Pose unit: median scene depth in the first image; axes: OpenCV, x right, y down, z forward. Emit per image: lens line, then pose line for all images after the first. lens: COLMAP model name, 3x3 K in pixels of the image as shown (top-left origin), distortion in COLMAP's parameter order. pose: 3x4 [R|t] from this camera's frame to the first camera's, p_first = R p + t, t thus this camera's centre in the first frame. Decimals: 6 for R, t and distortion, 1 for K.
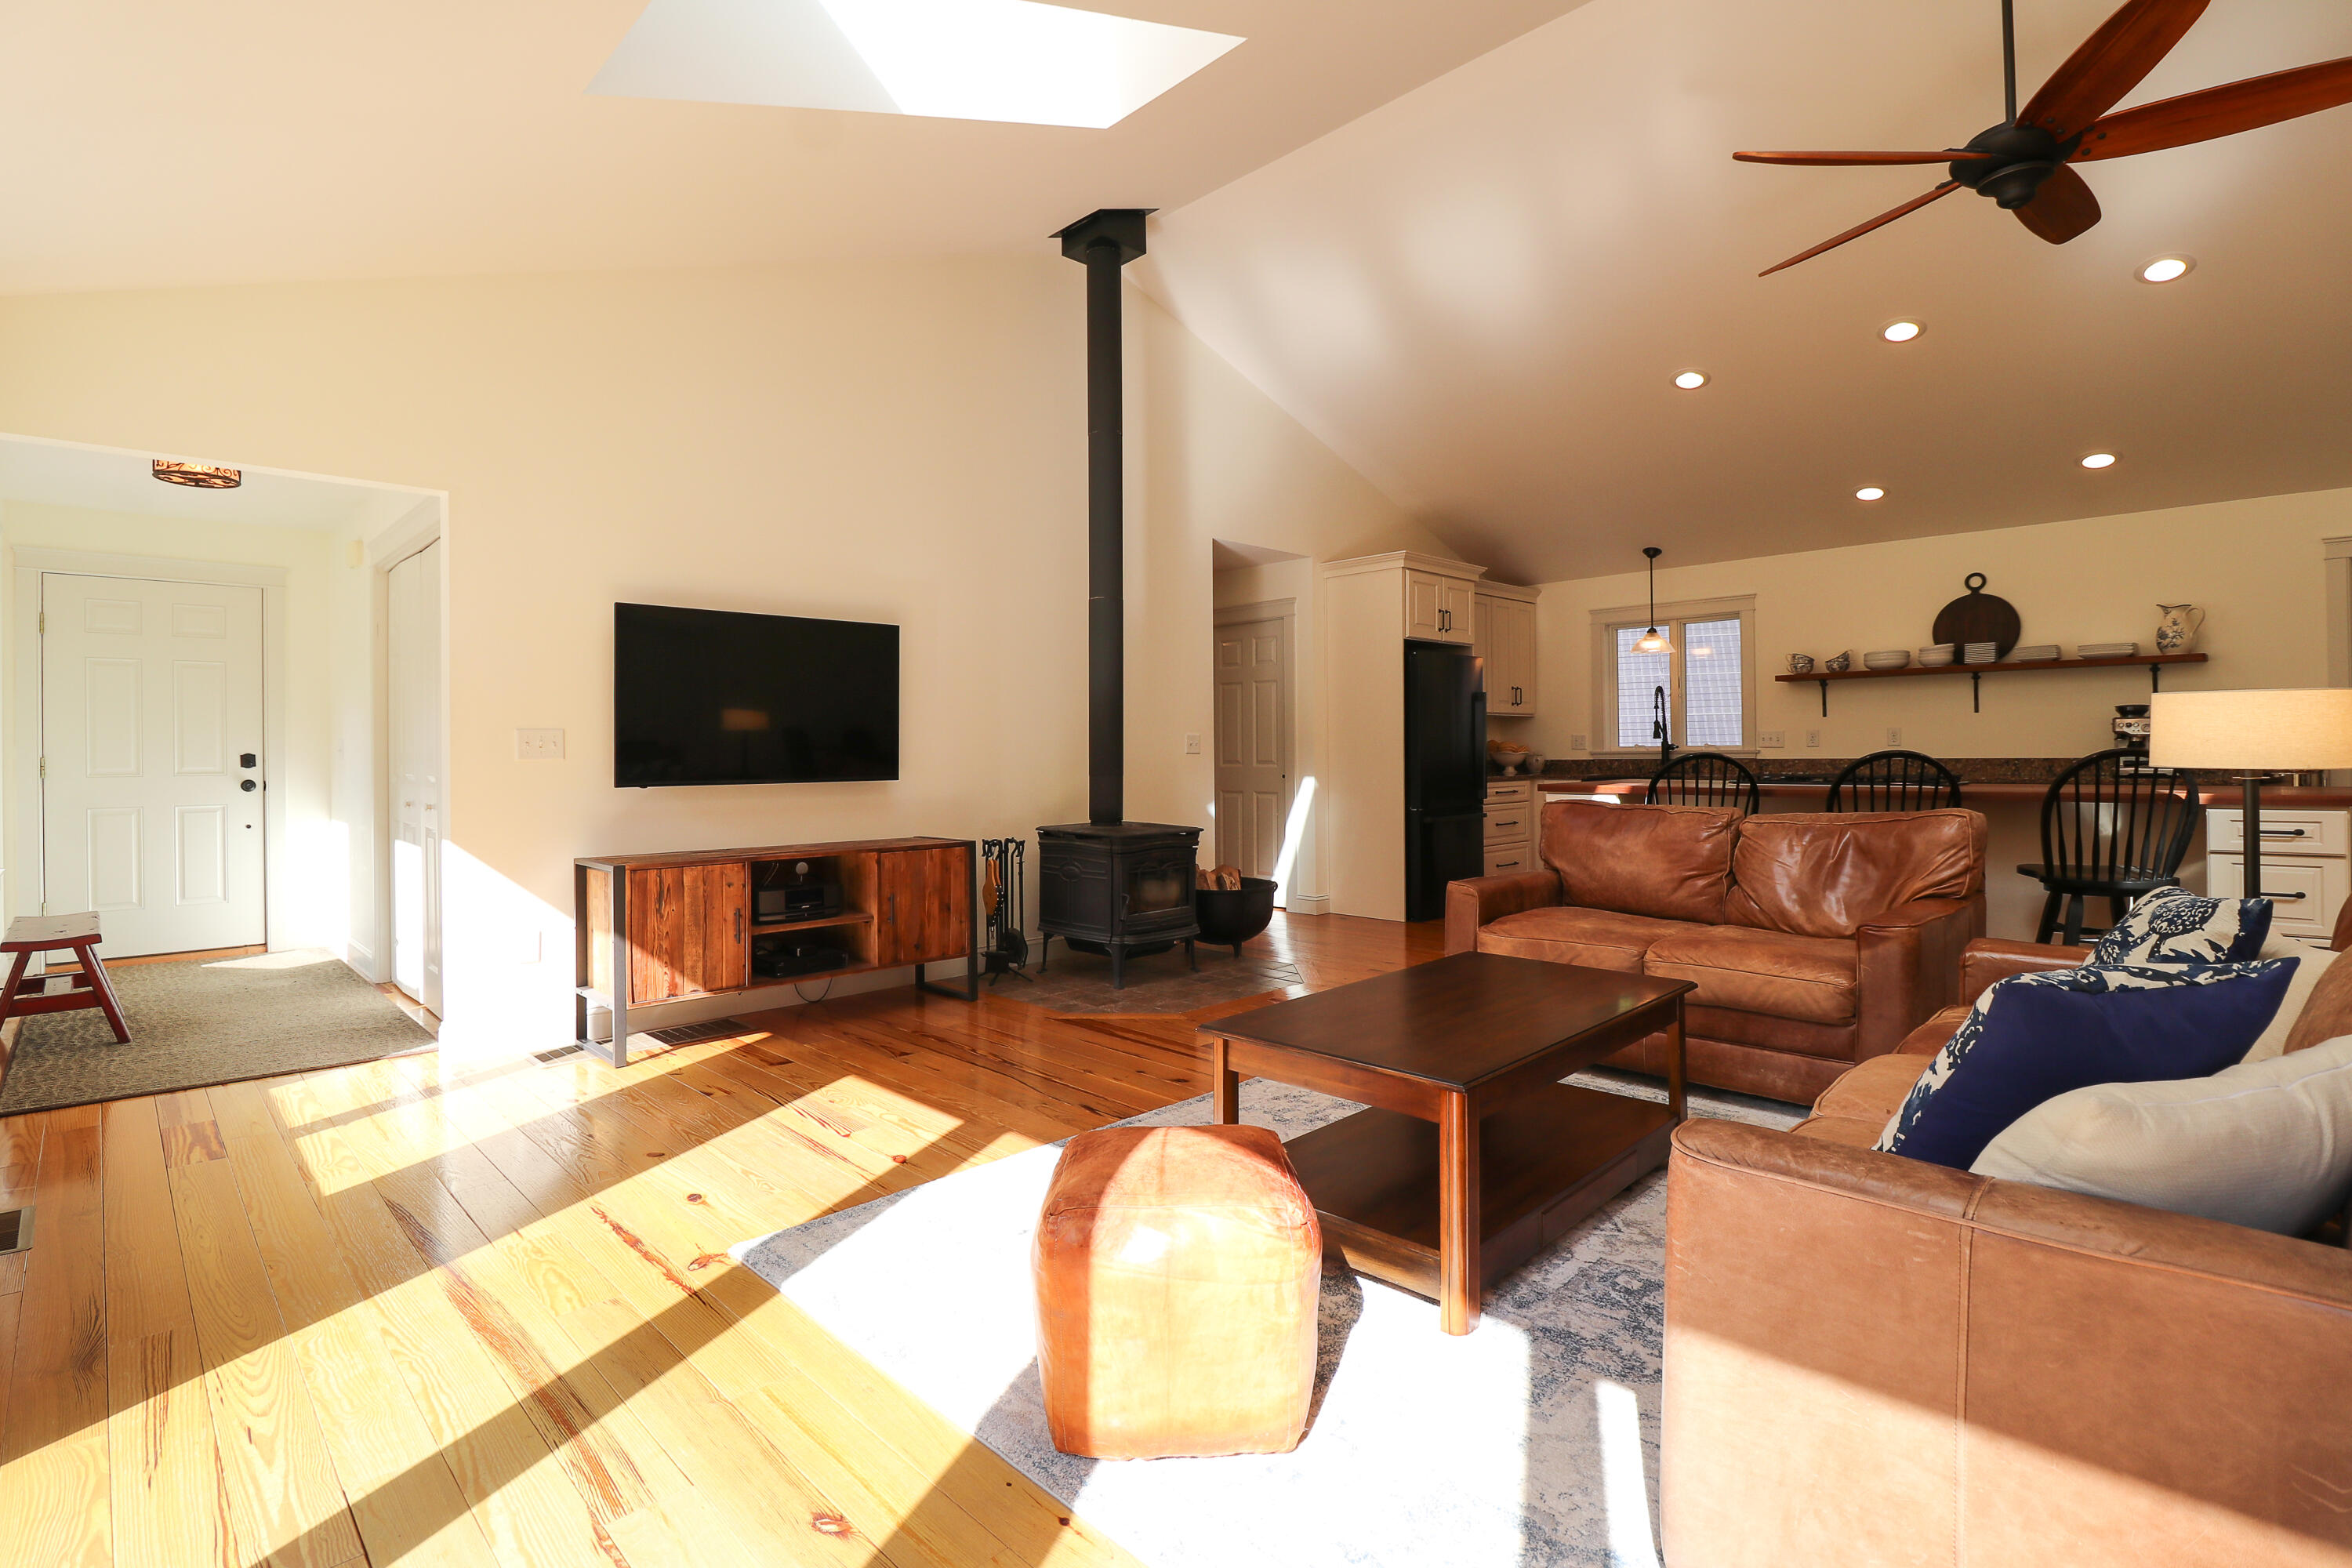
lens RADIAL K [[1120.2, 0, 1169.0], [0, 1120.2, 748.3], [0, 0, 1]] dist [0.004812, -0.013985]
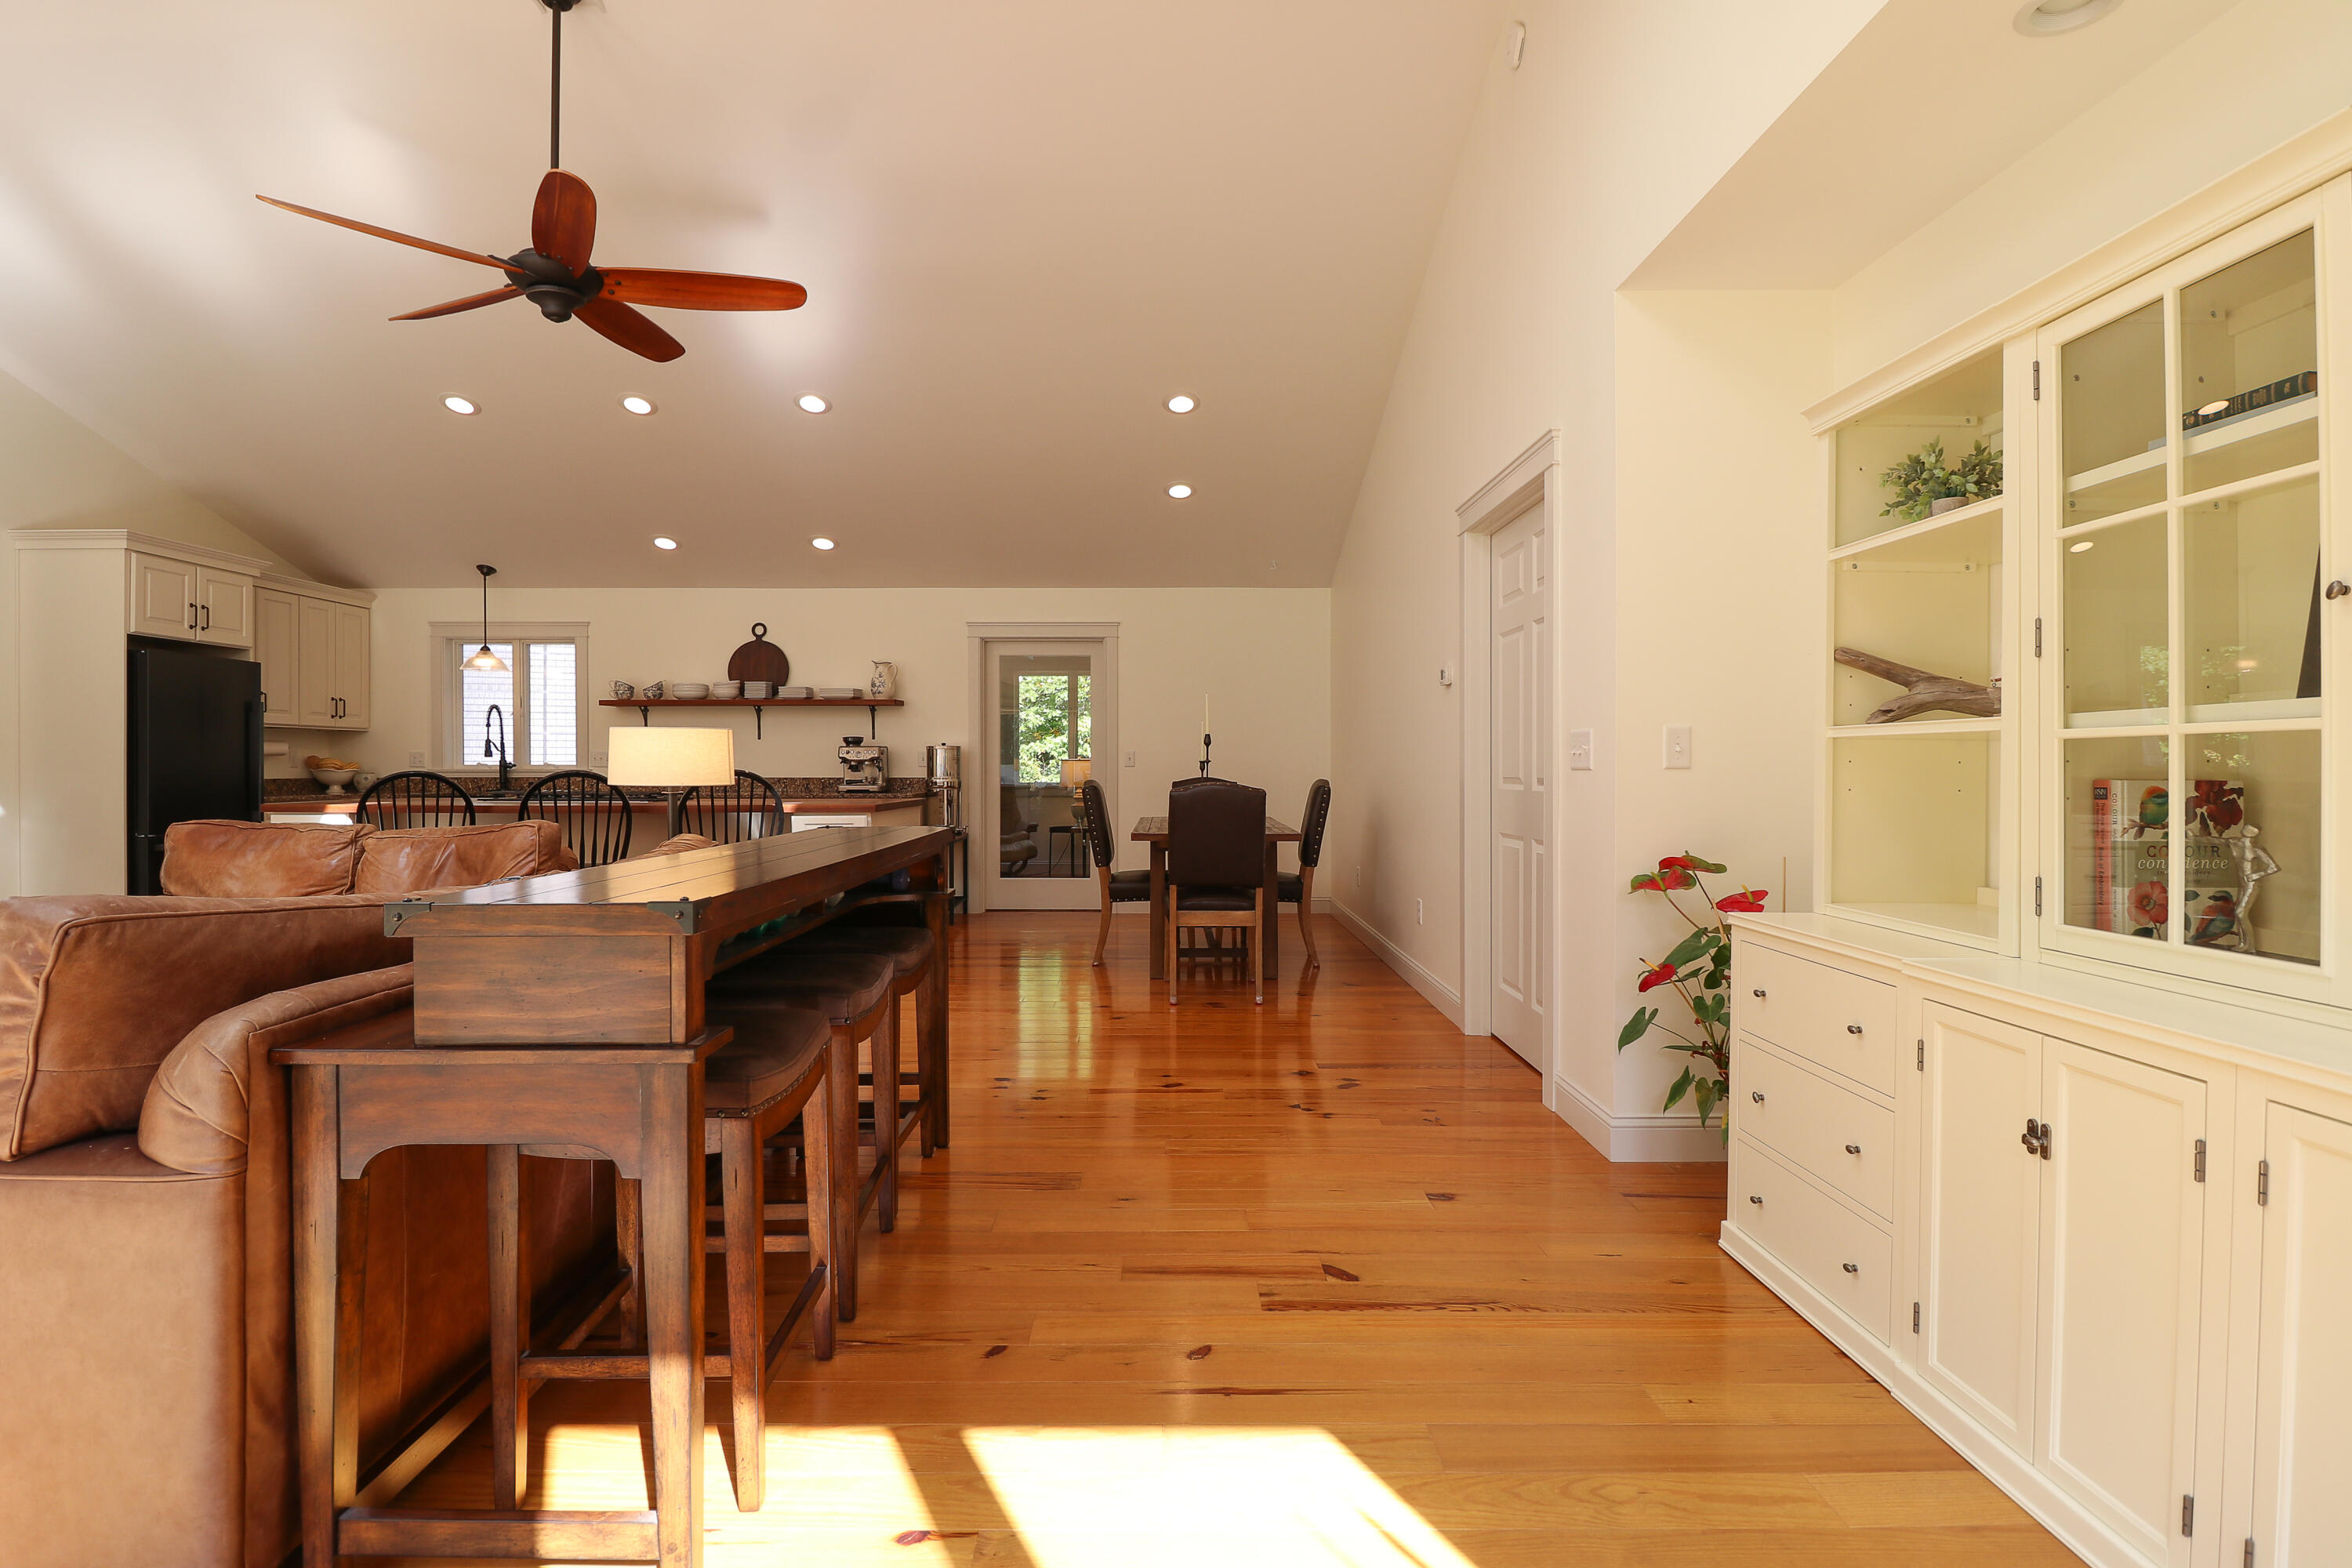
lens RADIAL K [[1121.5, 0, 1164.4], [0, 1121.5, 773.8], [0, 0, 1]] dist [0.000088, -0.011752]
pose [[0.700010, 0.005360, 0.714113, 0.204984], [-0.010206, 0.999945, 0.002500, -0.002859], [-0.714060, -0.009038, 0.700026, -0.189305]]
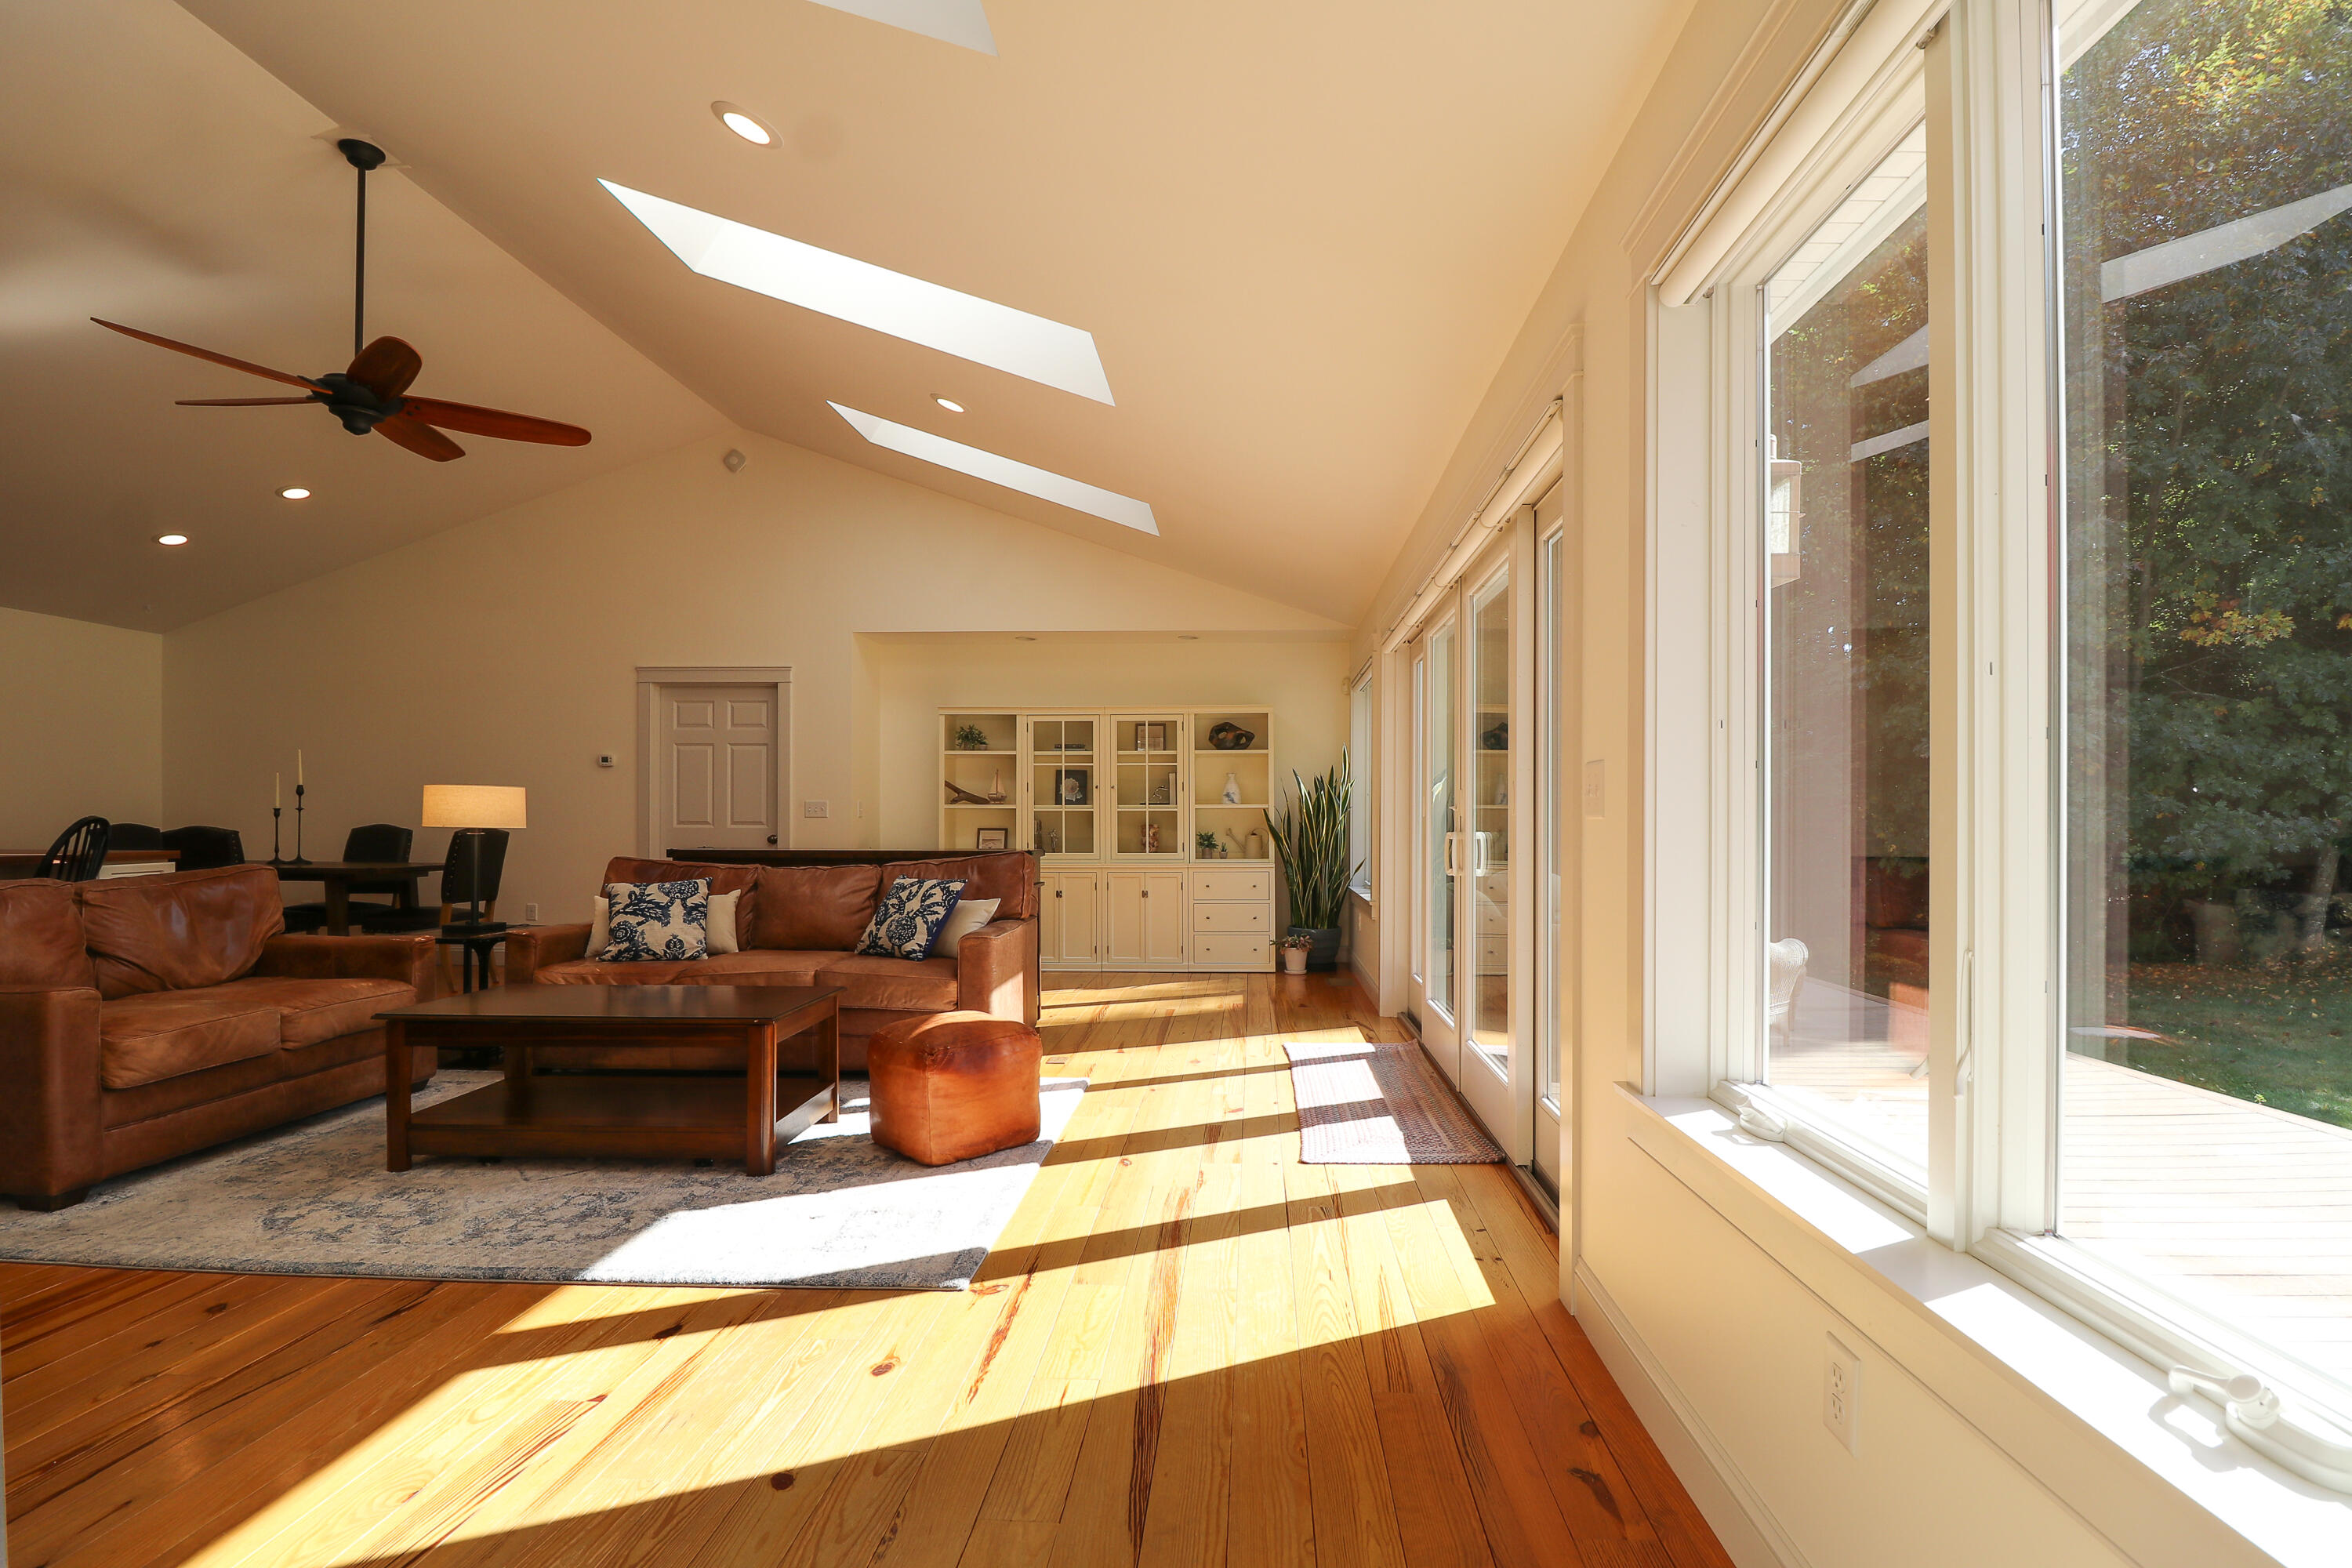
lens RADIAL K [[1128.5, 0, 1188.0], [0, 1128.5, 820.2], [0, 0, 1]] dist [0.015860, -0.023471]
pose [[-0.678914, 0.006675, 0.734188, -0.571756], [-0.000257, 0.999956, -0.009329, 0.010192], [-0.734218, -0.006522, -0.678883, 0.683752]]
